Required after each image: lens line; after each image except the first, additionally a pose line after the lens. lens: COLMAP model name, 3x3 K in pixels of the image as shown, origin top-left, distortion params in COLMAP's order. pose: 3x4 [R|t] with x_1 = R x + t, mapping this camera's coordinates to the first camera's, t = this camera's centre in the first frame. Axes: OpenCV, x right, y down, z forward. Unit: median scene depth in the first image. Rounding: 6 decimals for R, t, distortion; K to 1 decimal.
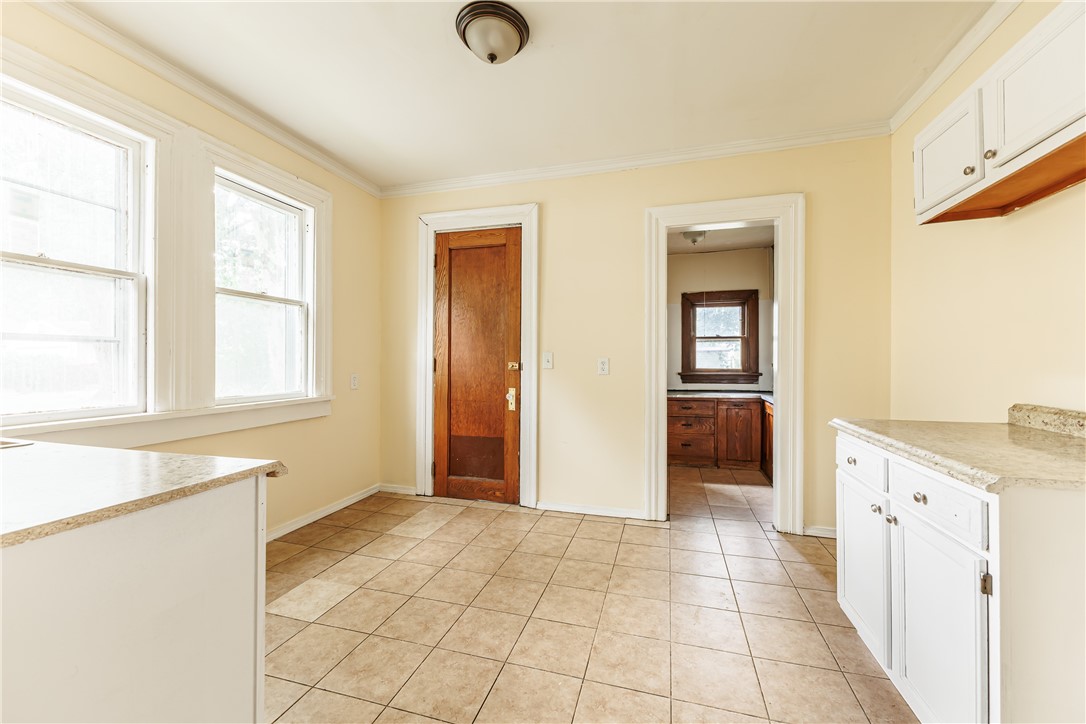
lens RADIAL K [[423.3, 0, 539.6], [0, 423.3, 361.7], [0, 0, 1]] dist [0.002611, 0.000335]
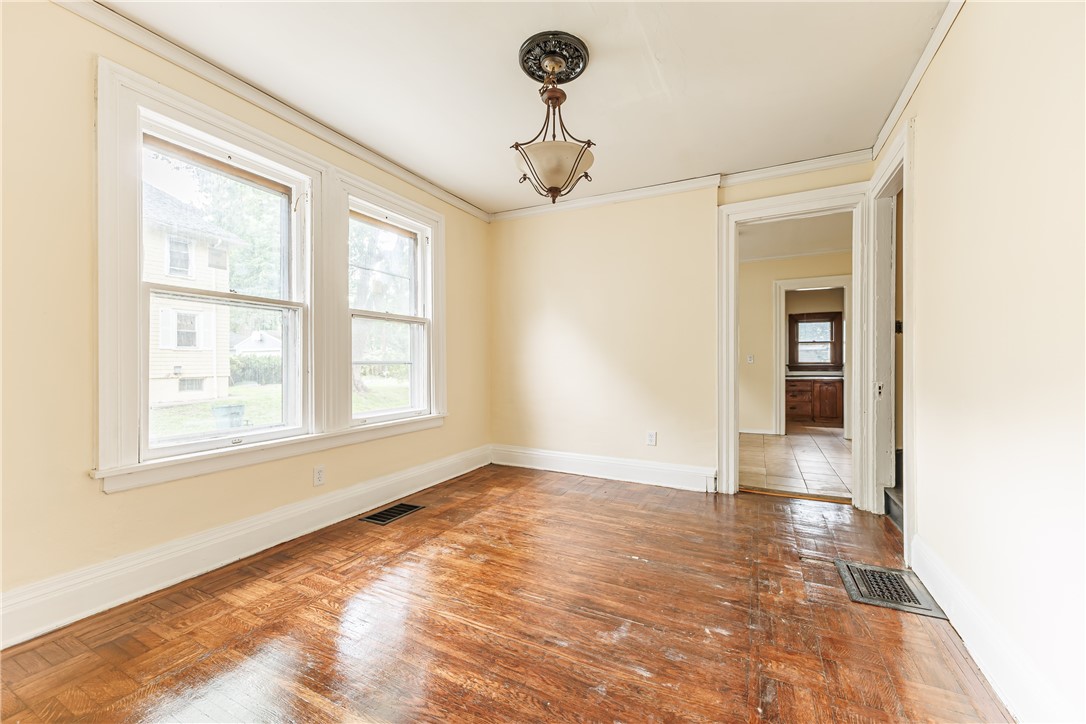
lens RADIAL K [[423.3, 0, 543.3], [0, 423.3, 360.3], [0, 0, 1]] dist [0.002611, 0.000335]
pose [[0.984047, -0.002248, -0.177895, -0.310274], [0.001989, 0.999997, -0.001637, 0.012004], [0.177898, 0.001257, 0.984048, -0.782197]]
